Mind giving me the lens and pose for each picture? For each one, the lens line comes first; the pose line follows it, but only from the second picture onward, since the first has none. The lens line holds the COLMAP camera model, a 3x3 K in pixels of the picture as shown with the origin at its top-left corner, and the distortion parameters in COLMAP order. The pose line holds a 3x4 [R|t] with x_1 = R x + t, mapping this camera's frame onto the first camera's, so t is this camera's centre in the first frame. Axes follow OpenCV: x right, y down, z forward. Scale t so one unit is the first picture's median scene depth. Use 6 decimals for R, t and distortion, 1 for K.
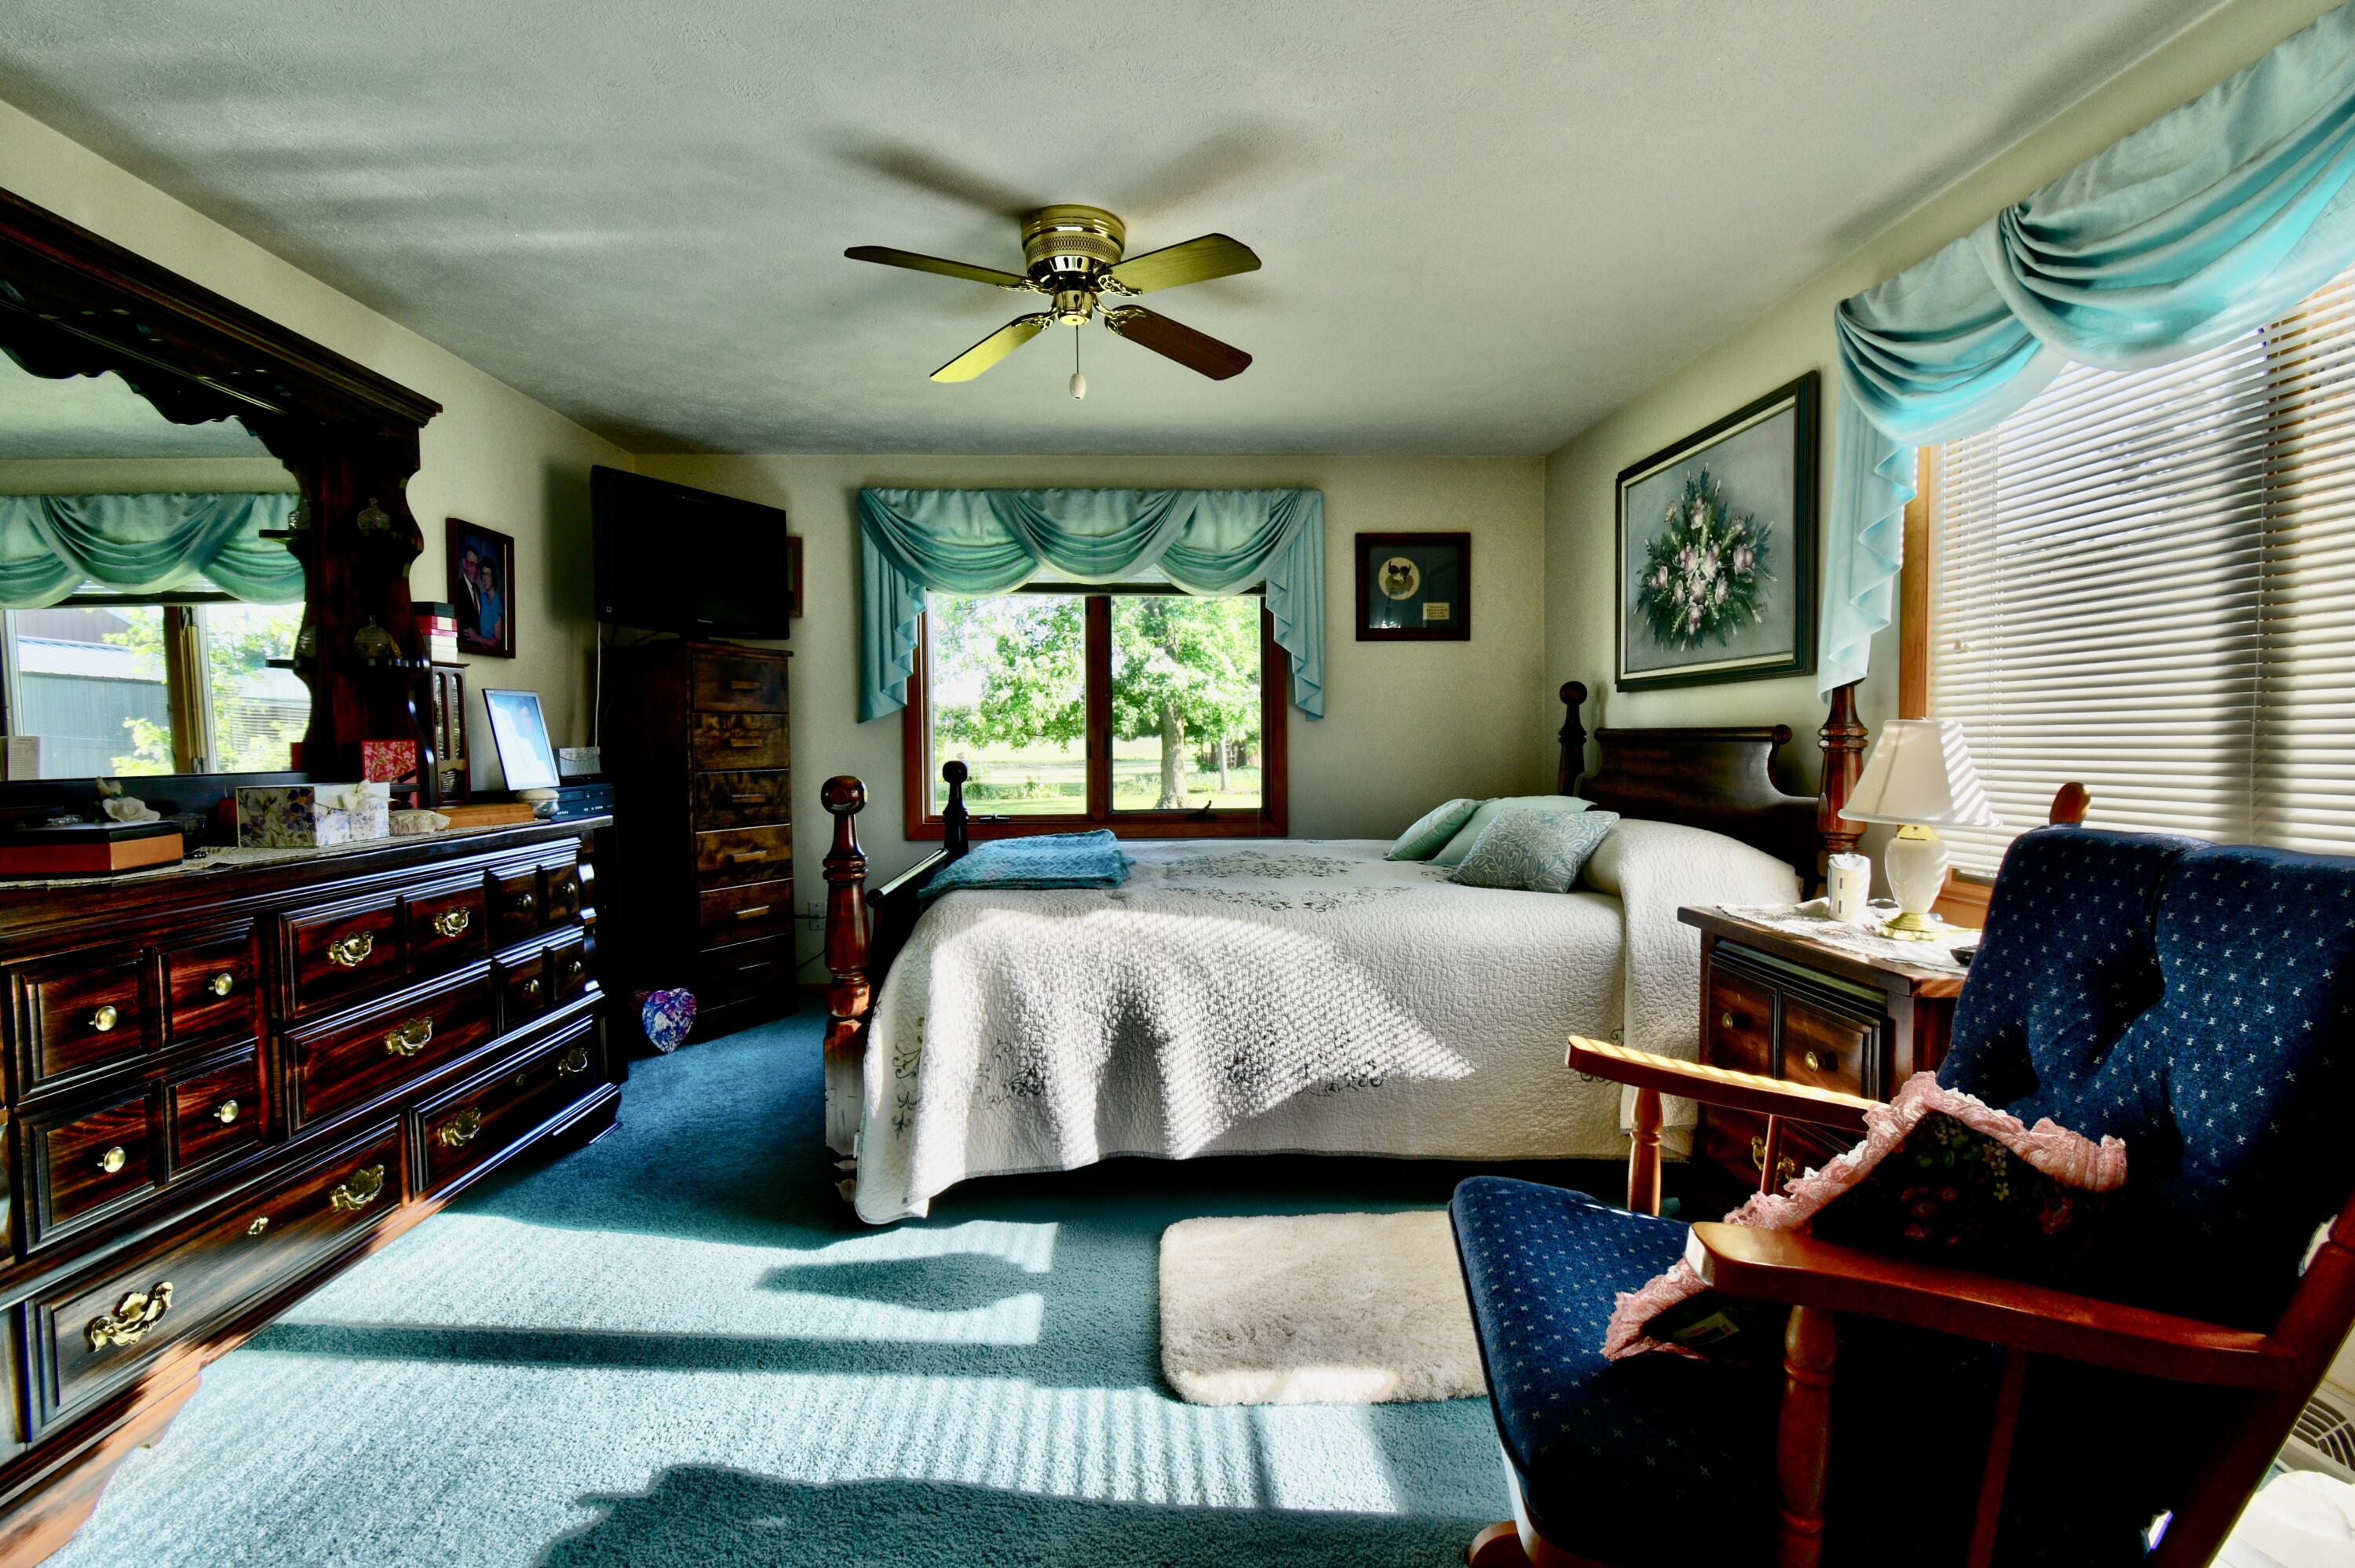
lens RADIAL K [[1098.2, 0, 1177.5], [0, 1098.2, 784.0], [0, 0, 1]] dist [0.000371, 0.001437]
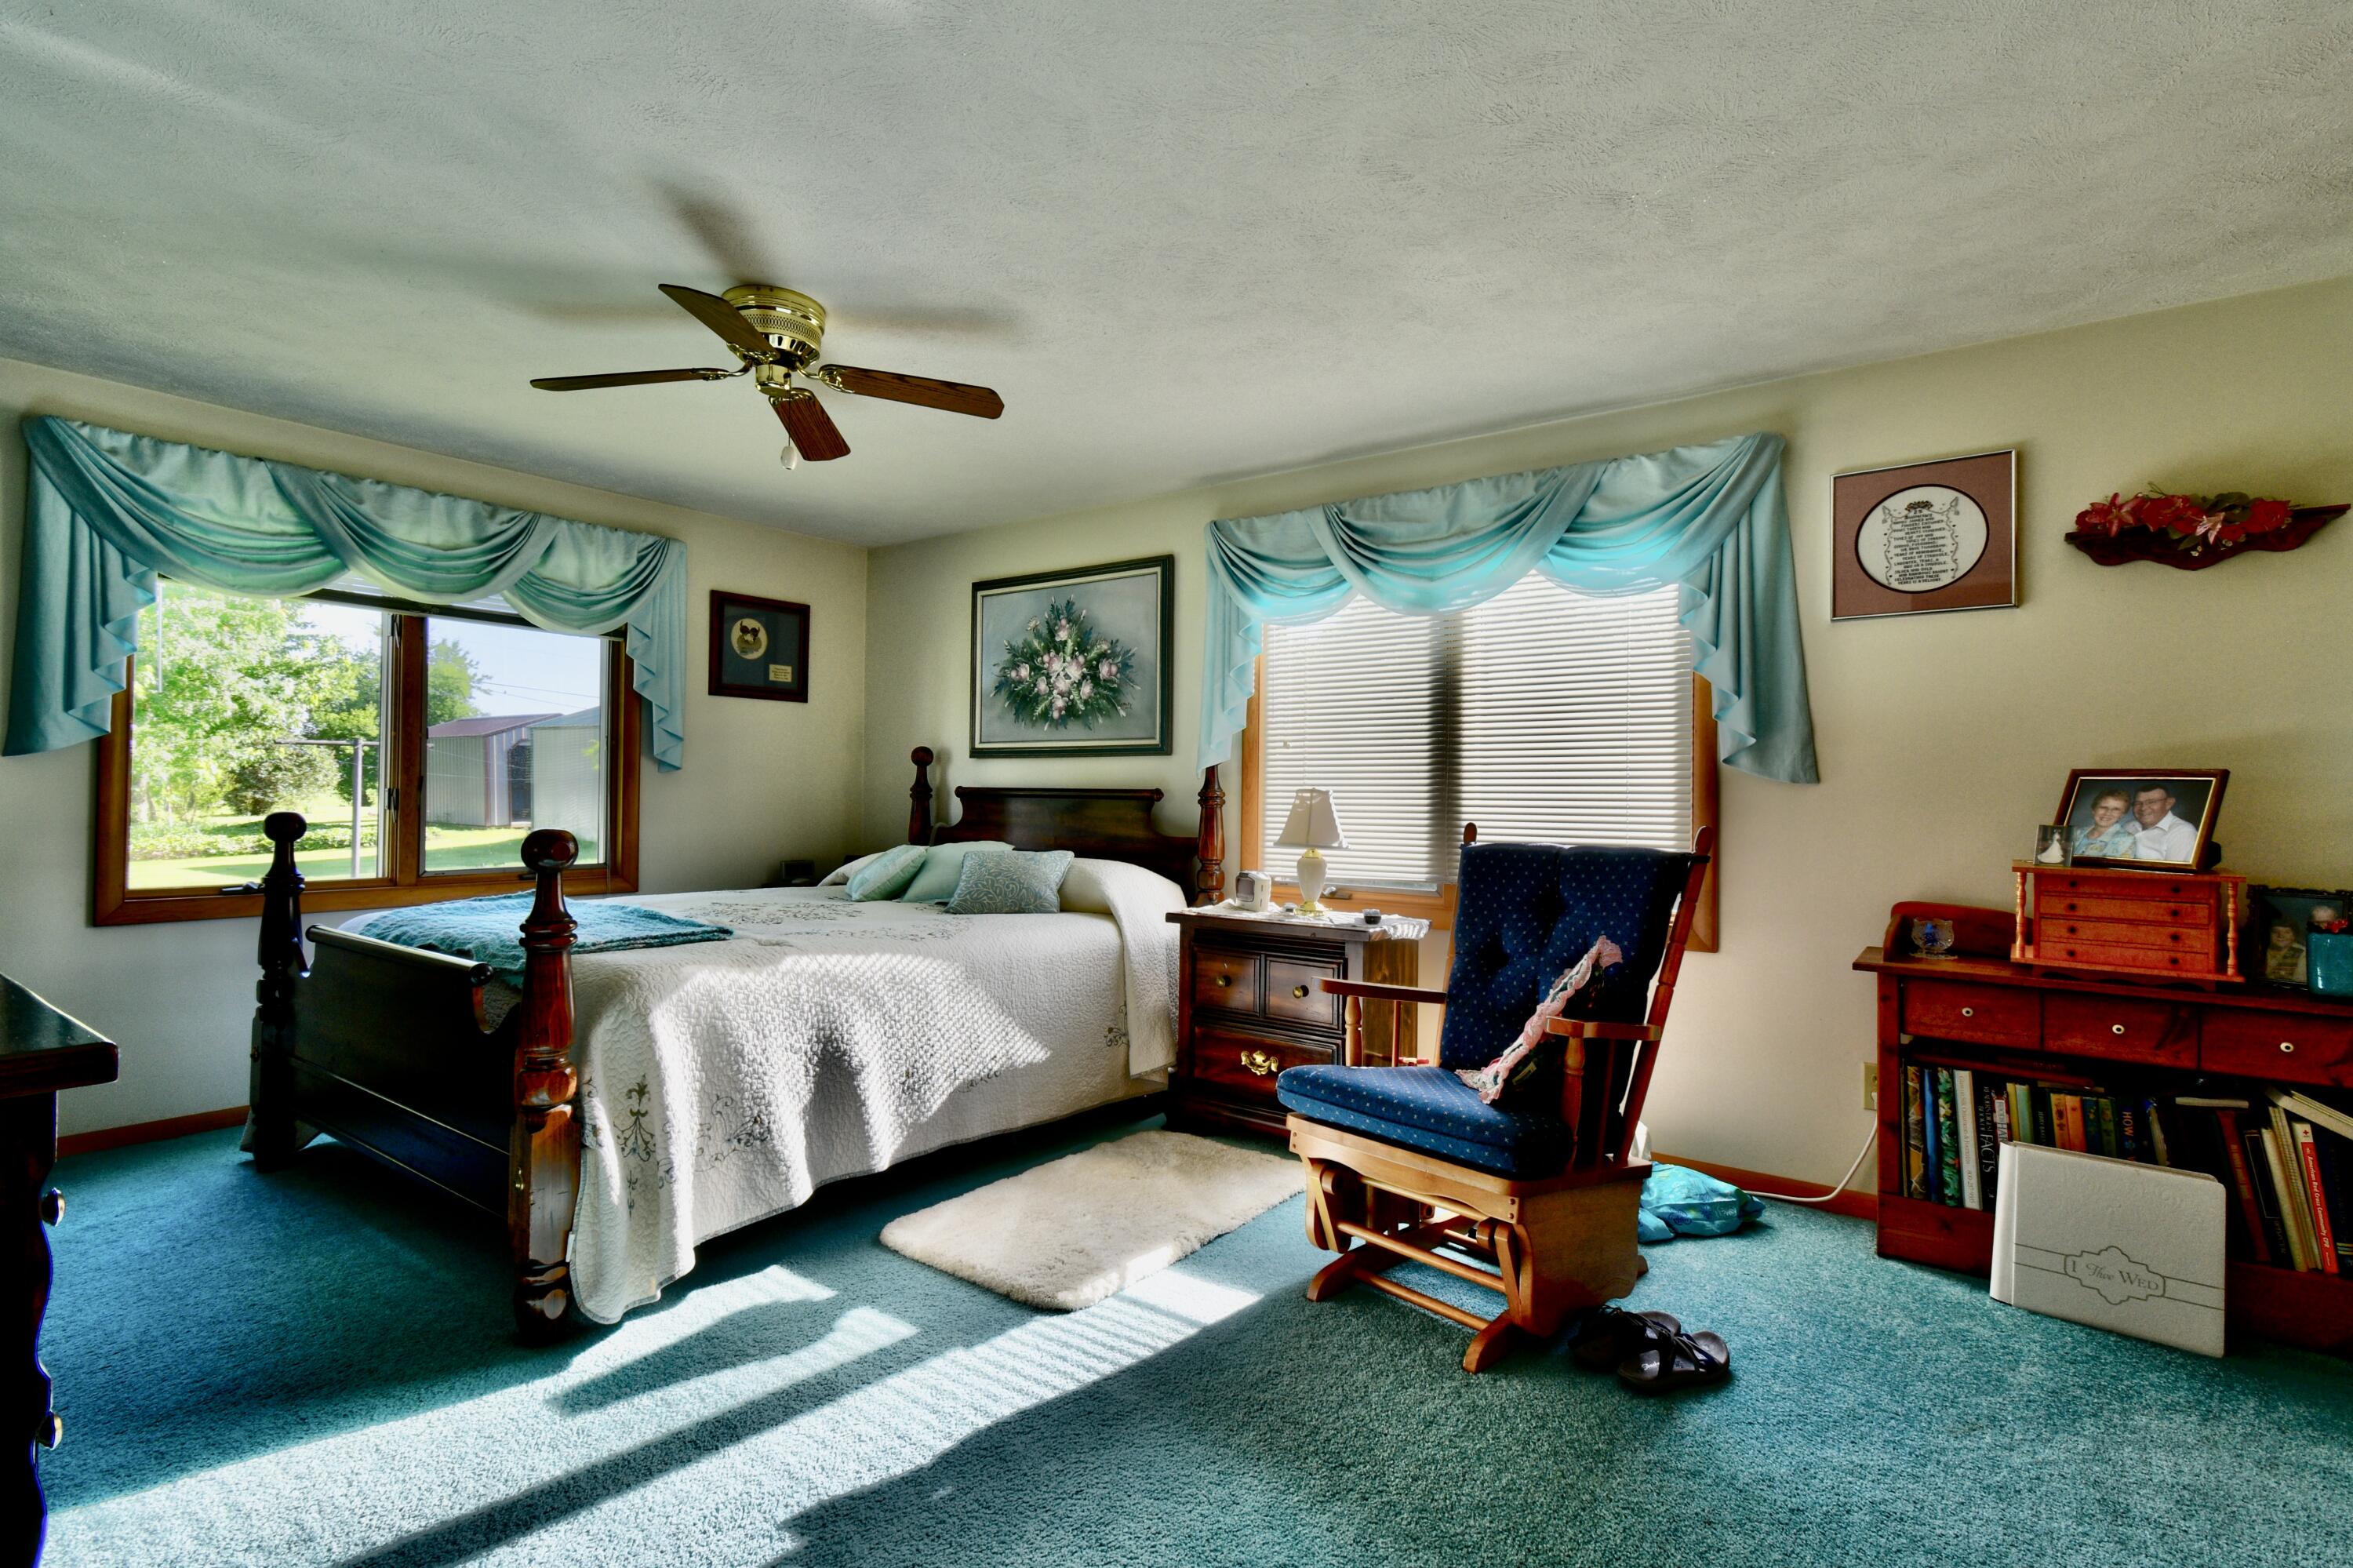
lens RADIAL K [[1097.5, 0, 1176.5], [0, 1097.5, 784.0], [0, 0, 1]] dist [0.000371, 0.001437]
pose [[0.642727, 0.021614, 0.765790, -0.508714], [0.016009, 0.999005, -0.041633, 0.001698], [-0.765928, 0.039019, 0.641741, 0.035651]]
